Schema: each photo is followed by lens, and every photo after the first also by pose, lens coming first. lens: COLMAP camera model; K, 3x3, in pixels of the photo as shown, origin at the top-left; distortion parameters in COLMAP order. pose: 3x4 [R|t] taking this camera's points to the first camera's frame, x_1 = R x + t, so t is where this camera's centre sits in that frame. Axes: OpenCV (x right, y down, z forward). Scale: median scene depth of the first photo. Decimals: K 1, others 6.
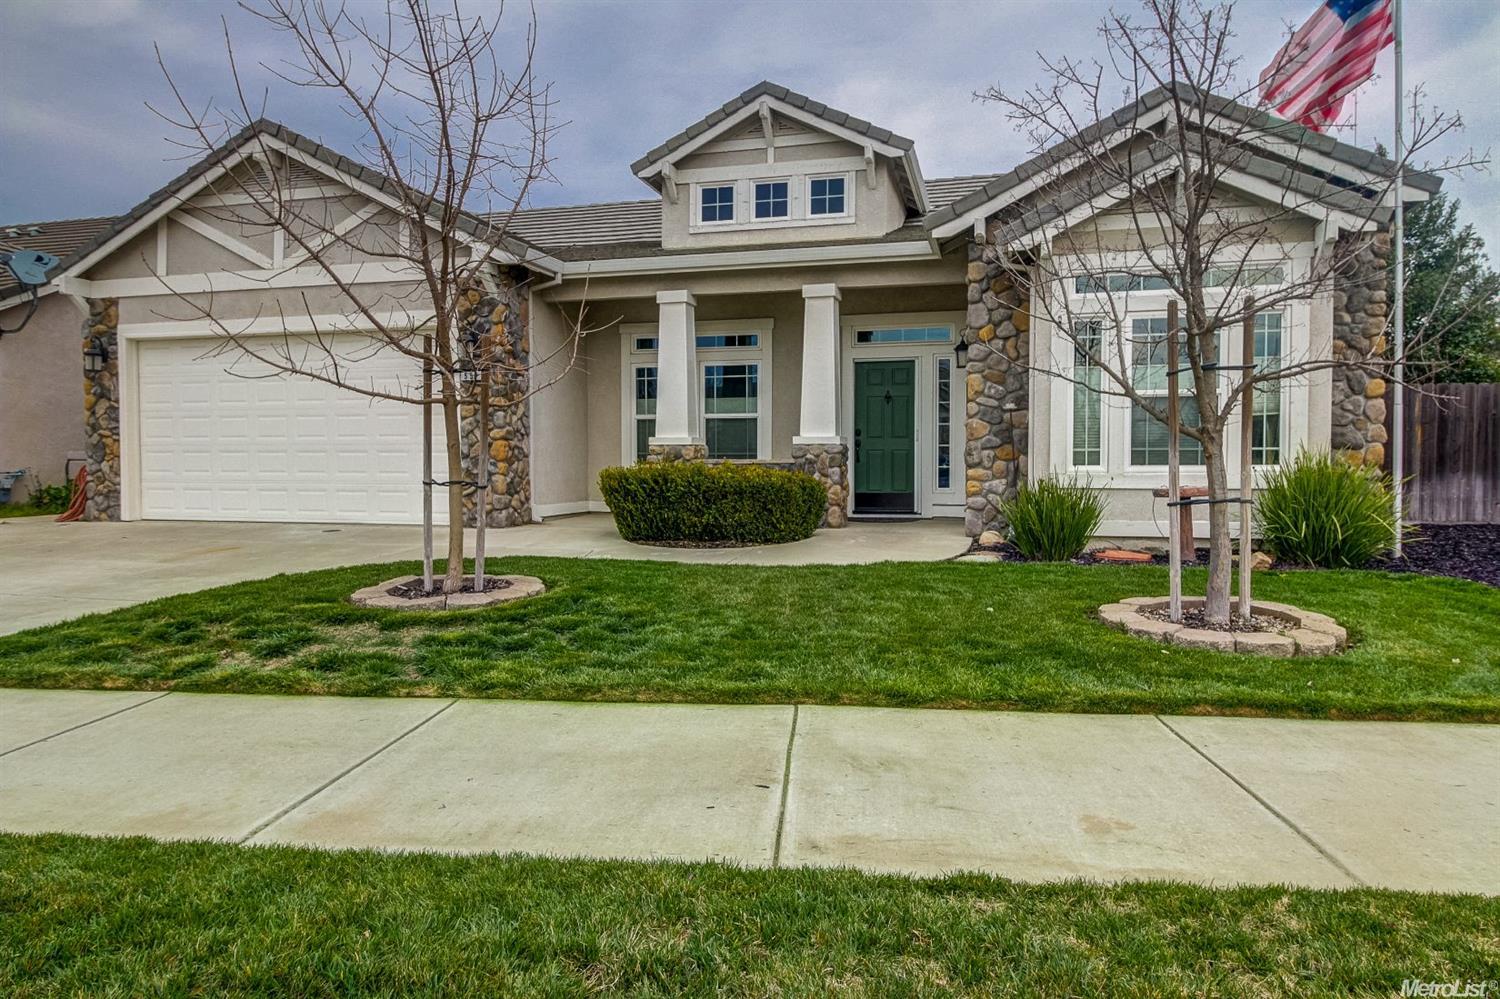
lens RADIAL K [[939.5, 0, 754.5], [0, 939.5, 500.2], [0, 0, 1]] dist [-0.000951, 0.000364]
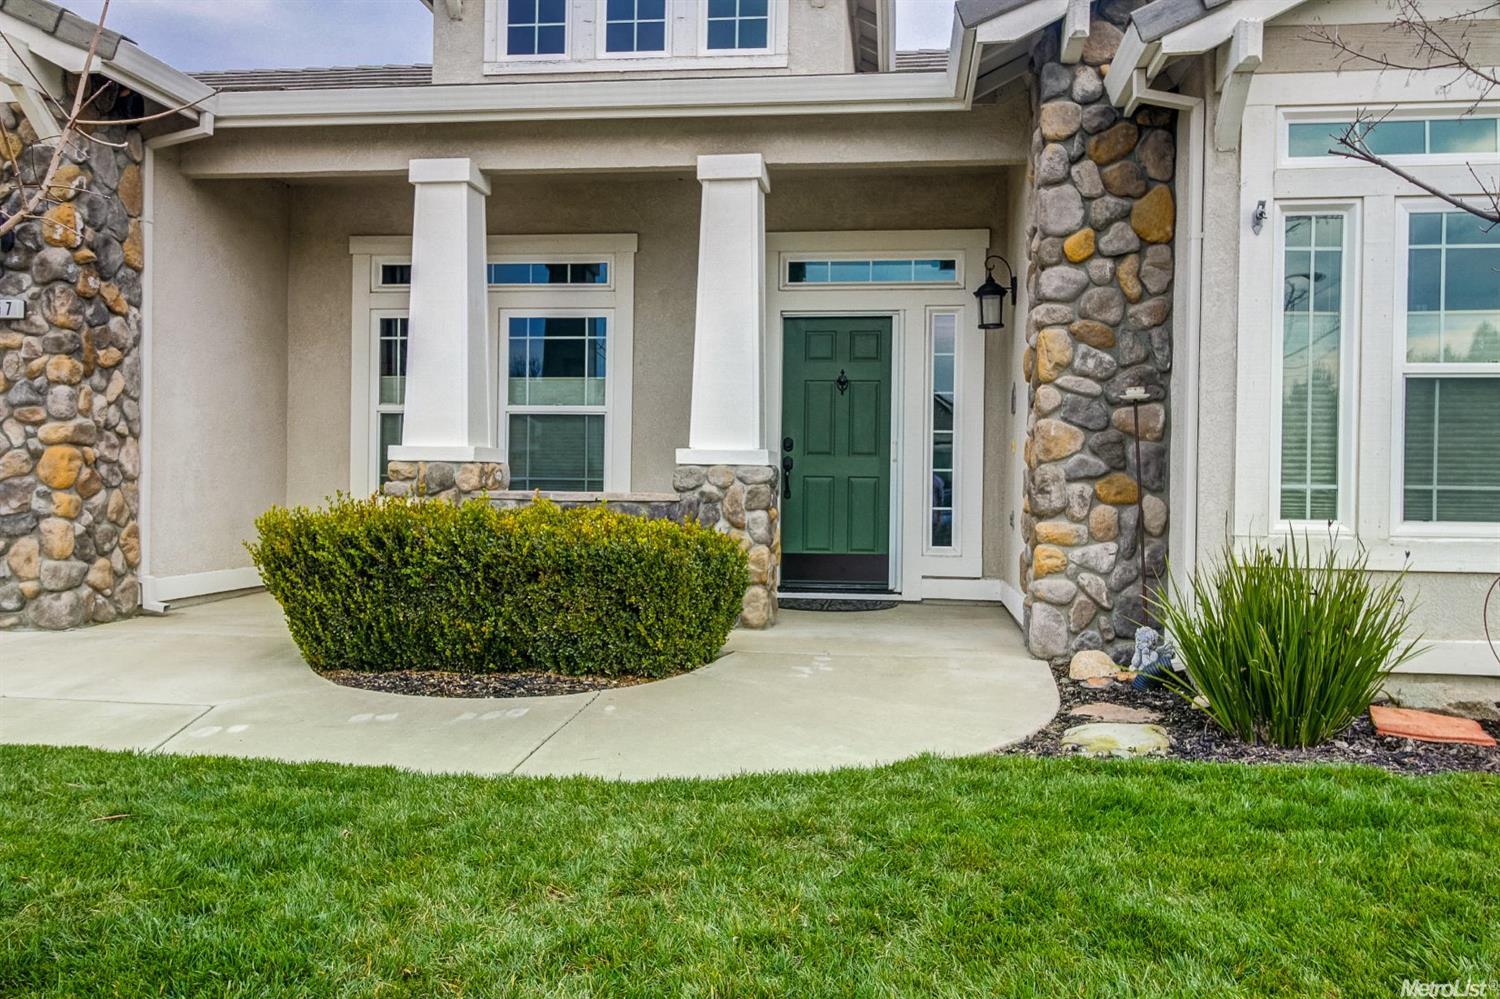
lens RADIAL K [[1221.7, 0, 758.8], [0, 1221.7, 491.8], [0, 0, 1]] dist [0.013289, 0.001607]
pose [[0.991192, 0.013255, 0.131765, -0.001534], [-0.008592, 0.999319, -0.035897, -0.021118], [-0.132151, 0.034449, 0.990631, 0.337753]]
